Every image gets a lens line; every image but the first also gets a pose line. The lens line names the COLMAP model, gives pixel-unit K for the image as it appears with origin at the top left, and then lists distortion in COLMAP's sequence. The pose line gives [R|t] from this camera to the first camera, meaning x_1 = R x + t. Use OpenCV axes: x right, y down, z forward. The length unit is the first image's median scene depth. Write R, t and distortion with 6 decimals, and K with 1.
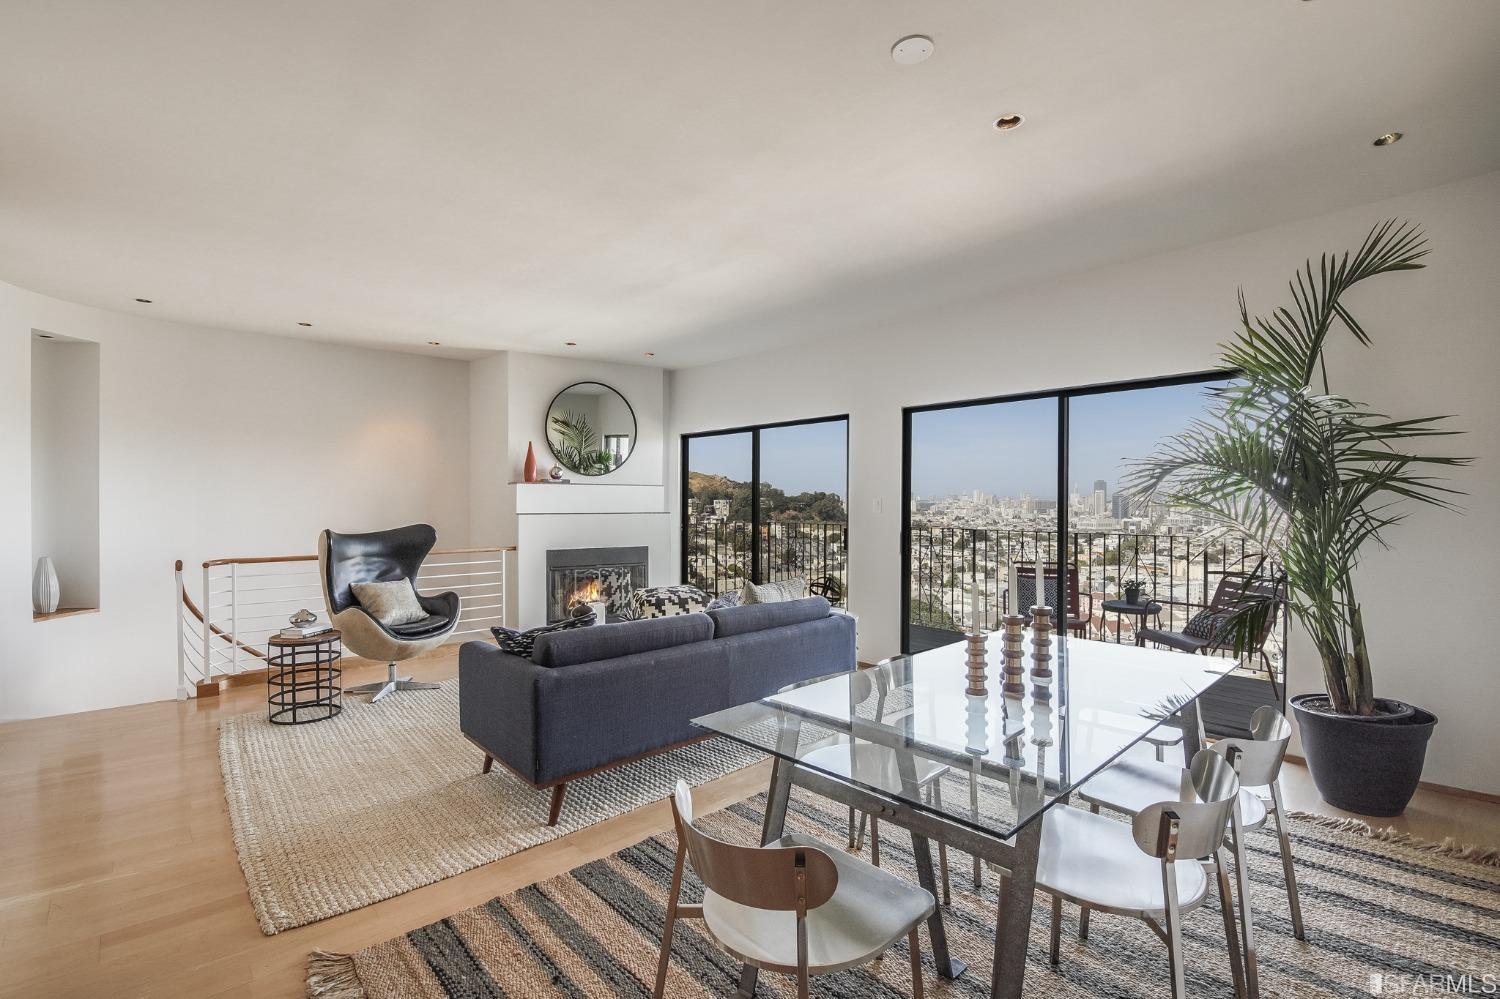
lens RADIAL K [[680.9, 0, 770.0], [0, 680.9, 498.9], [0, 0, 1]] dist [0.002481, -0.011714]
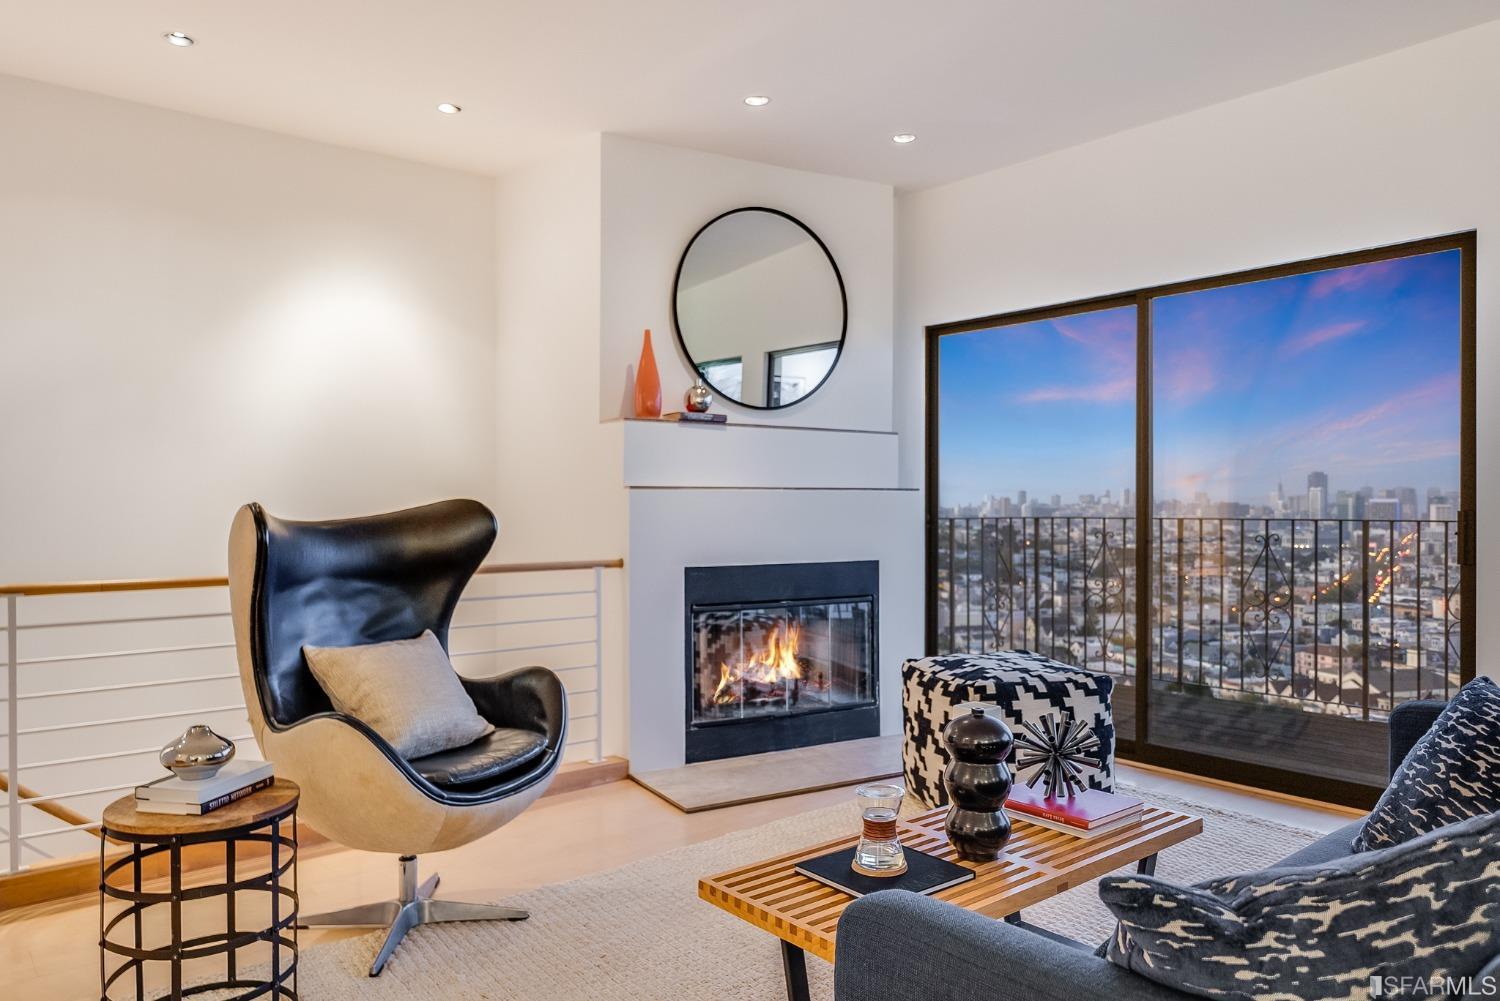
lens RADIAL K [[1003.7, 0, 728.9], [0, 1003.7, 498.7], [0, 0, 1]] dist [-0.015297, 0.001656]
pose [[0.998143, -0.005857, -0.060640, -0.261151], [0.005496, 0.999966, -0.006128, 0.033711], [0.060674, 0.005783, 0.998141, 0.341322]]
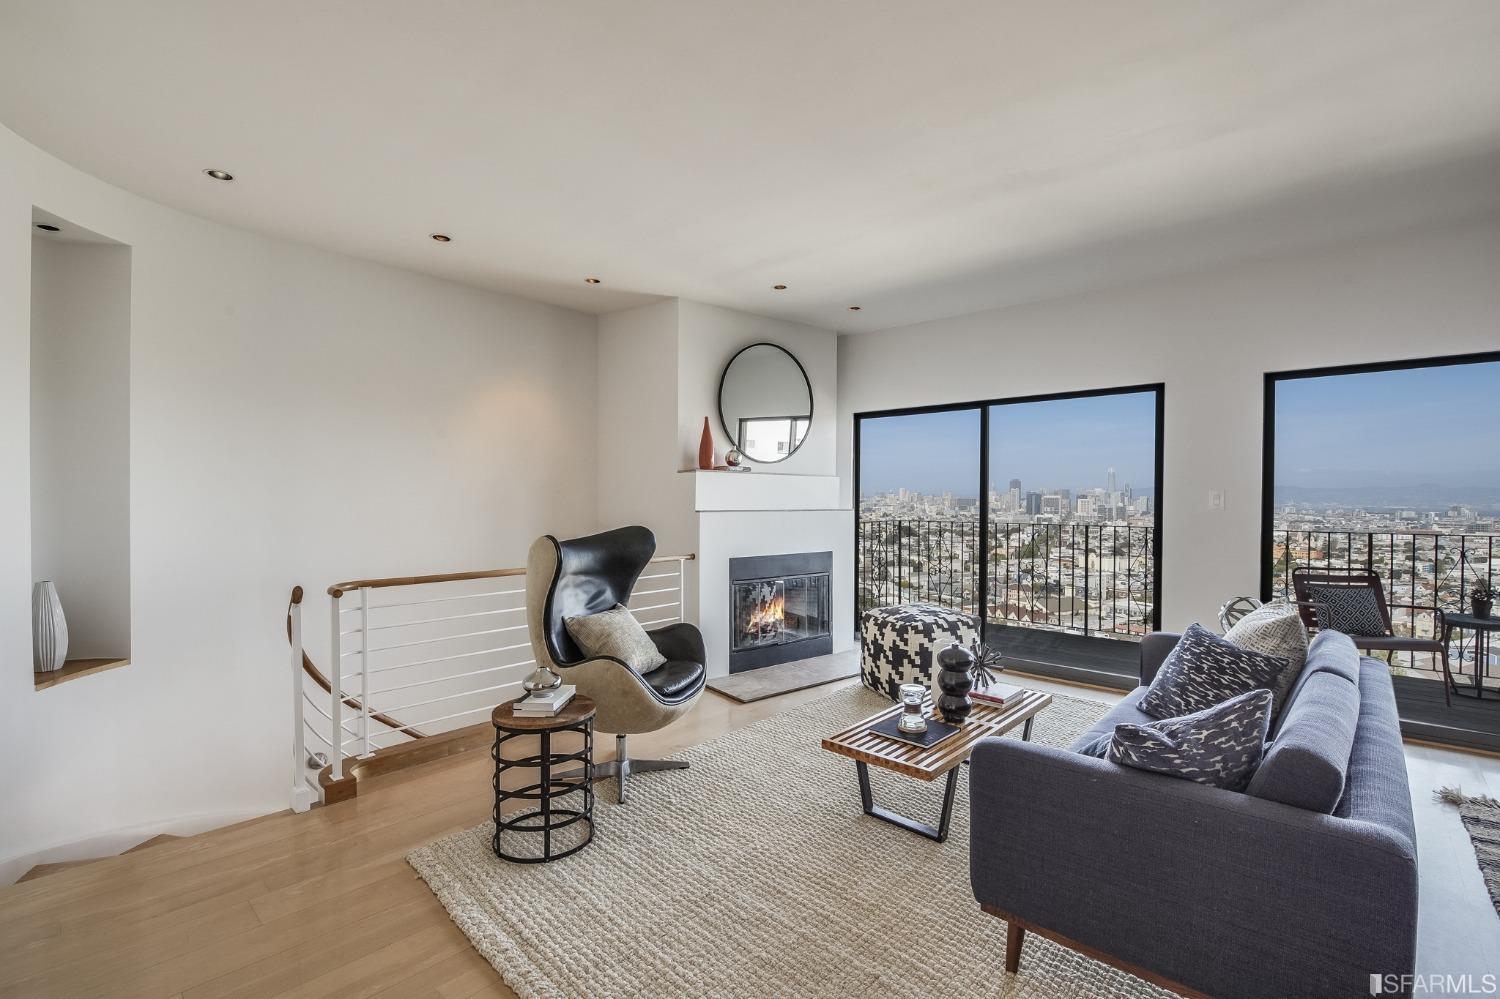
lens RADIAL K [[654.2, 0, 756.3], [0, 654.2, 500.7], [0, 0, 1]] dist [-0.000981, -0.008678]
pose [[0.995054, 0.000541, 0.099339, -0.378218], [-0.001217, 0.999976, 0.006748, 0.005105], [-0.099333, -0.006836, 0.995031, 0.267591]]
